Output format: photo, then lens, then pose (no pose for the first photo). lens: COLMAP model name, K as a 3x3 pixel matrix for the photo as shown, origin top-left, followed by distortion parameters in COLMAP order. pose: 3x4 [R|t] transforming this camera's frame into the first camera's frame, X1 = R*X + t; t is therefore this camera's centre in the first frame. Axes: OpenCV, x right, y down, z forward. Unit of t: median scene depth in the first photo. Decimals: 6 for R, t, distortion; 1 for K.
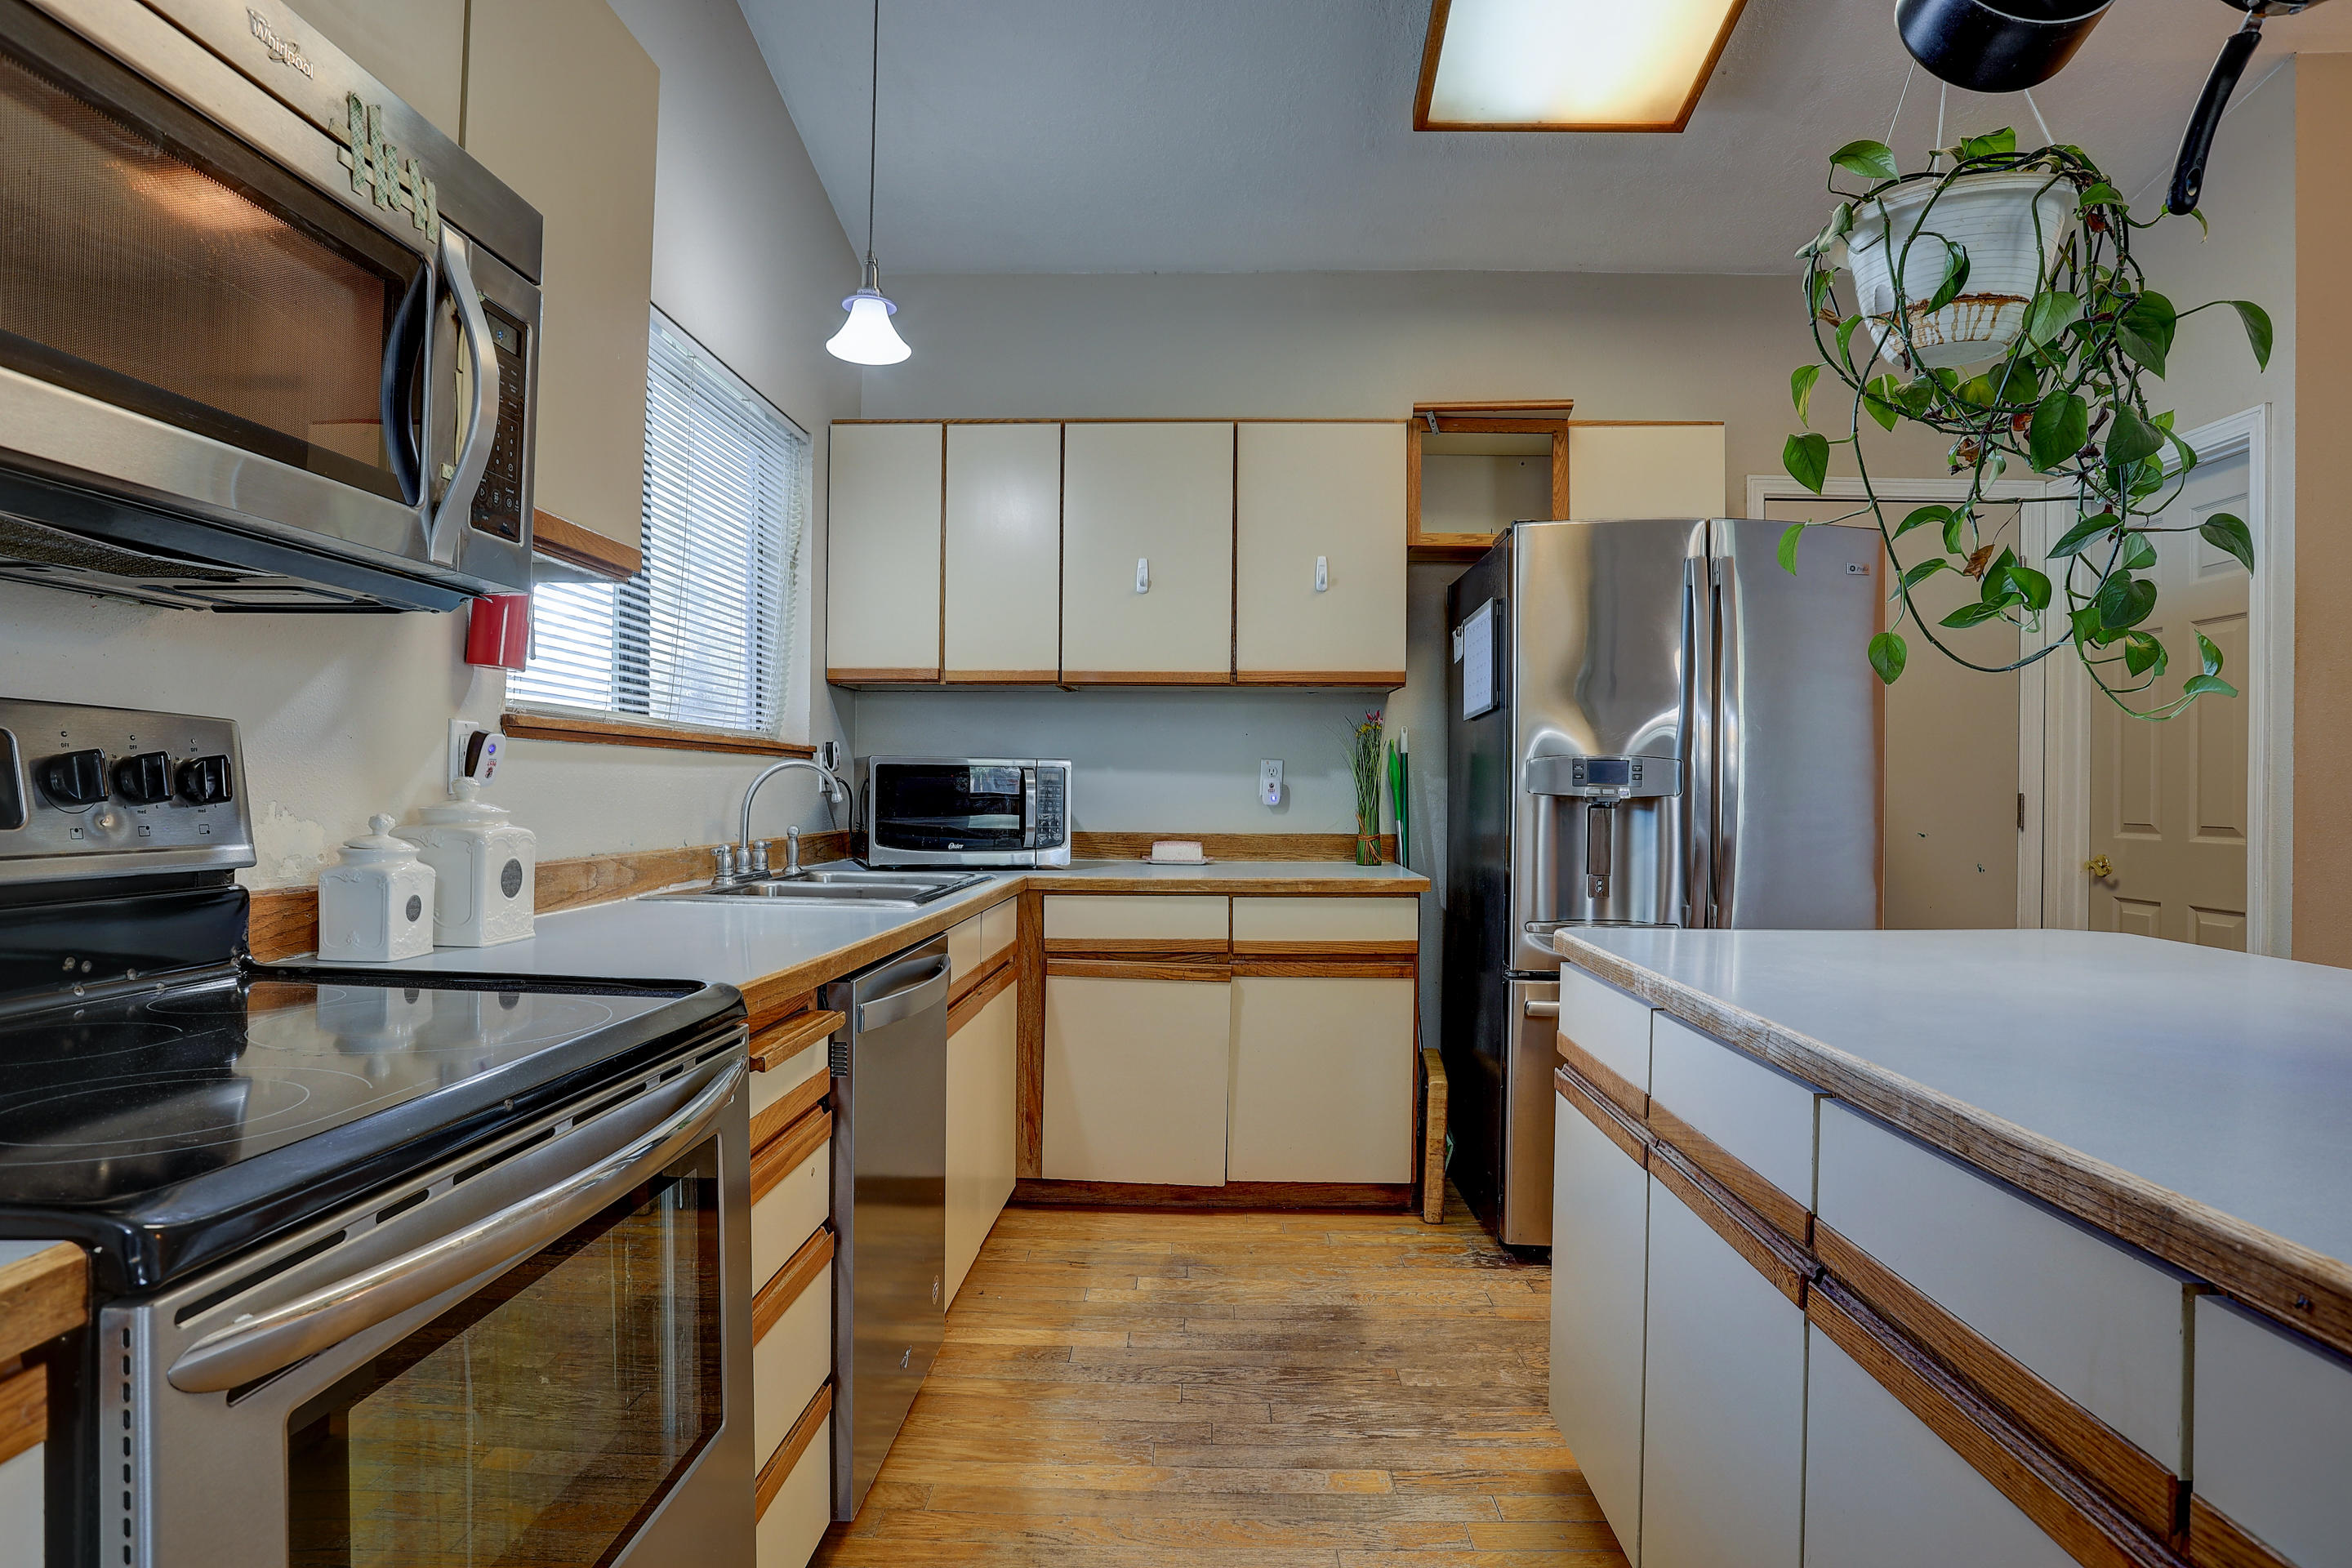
lens RADIAL K [[1311.9, 0, 1186.1], [0, 1311.9, 772.0], [0, 0, 1]] dist [-0.061349, 0.026684]
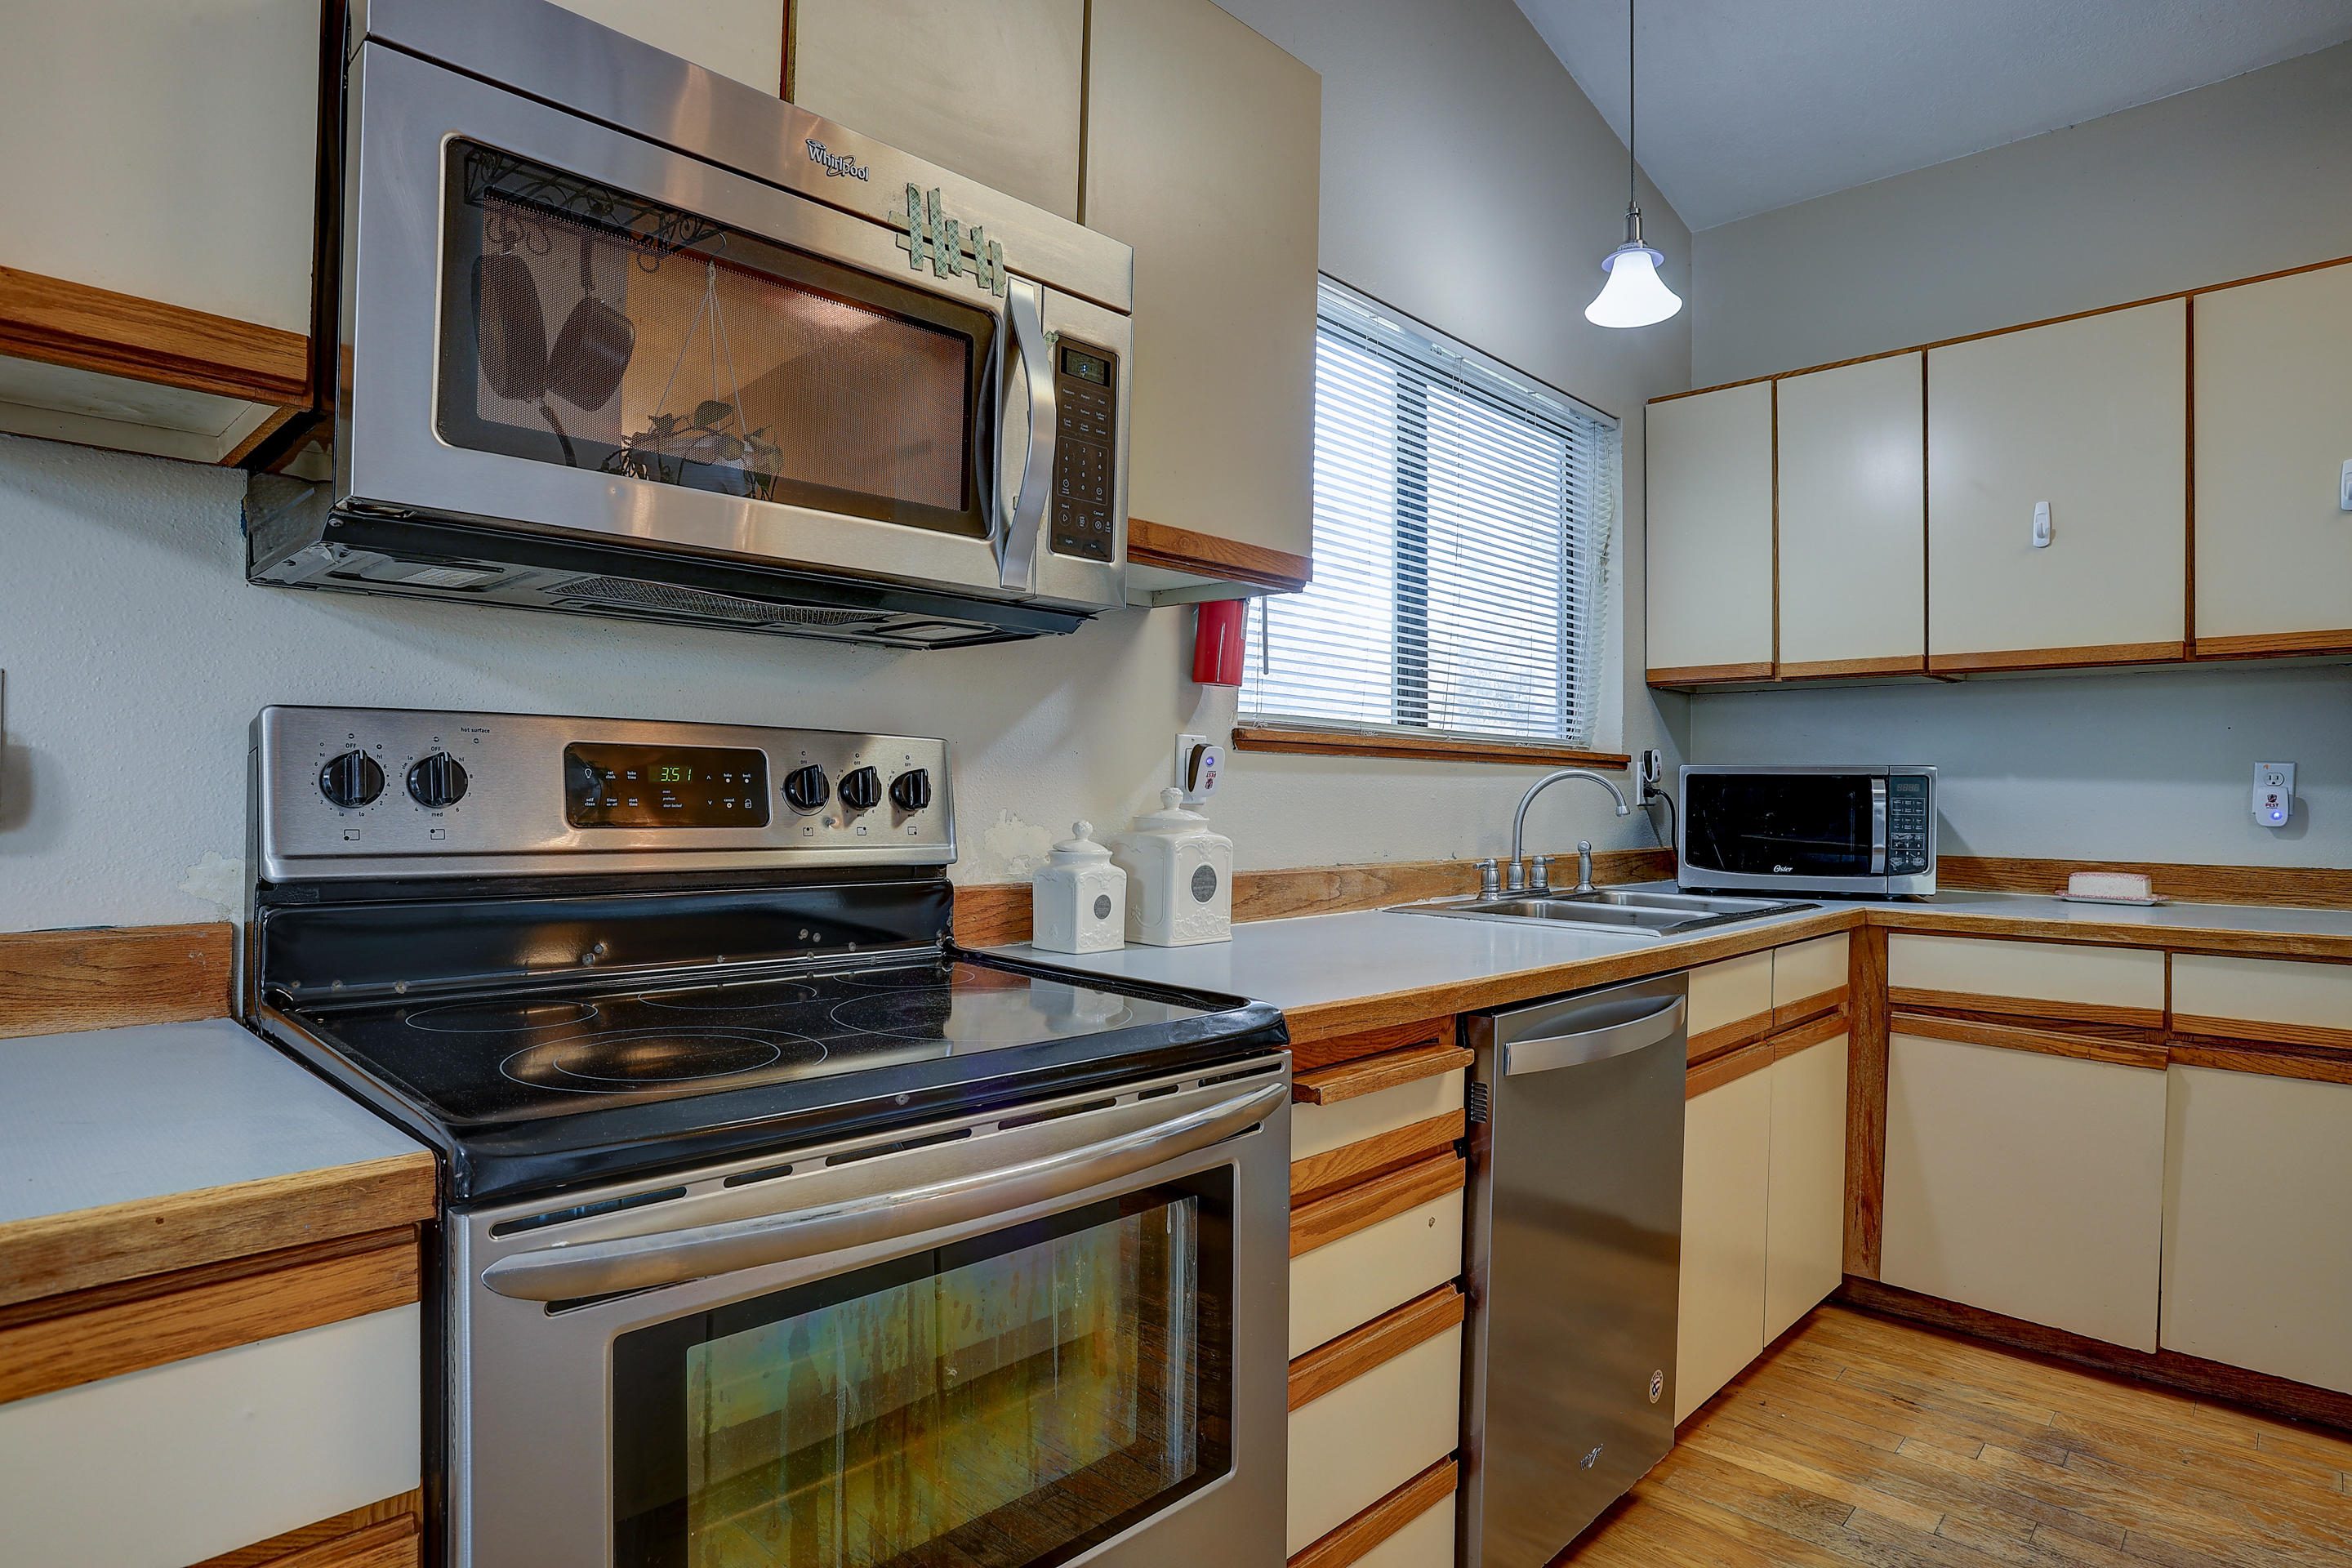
lens RADIAL K [[1311.9, 0, 1111.3], [0, 1311.9, 775.0], [0, 0, 1]] dist [-0.061349, 0.026684]
pose [[0.731706, -0.010390, -0.681541, 0.099722], [0.004638, 0.999937, -0.010265, 0.002845], [0.681605, 0.004350, 0.731708, 0.106811]]
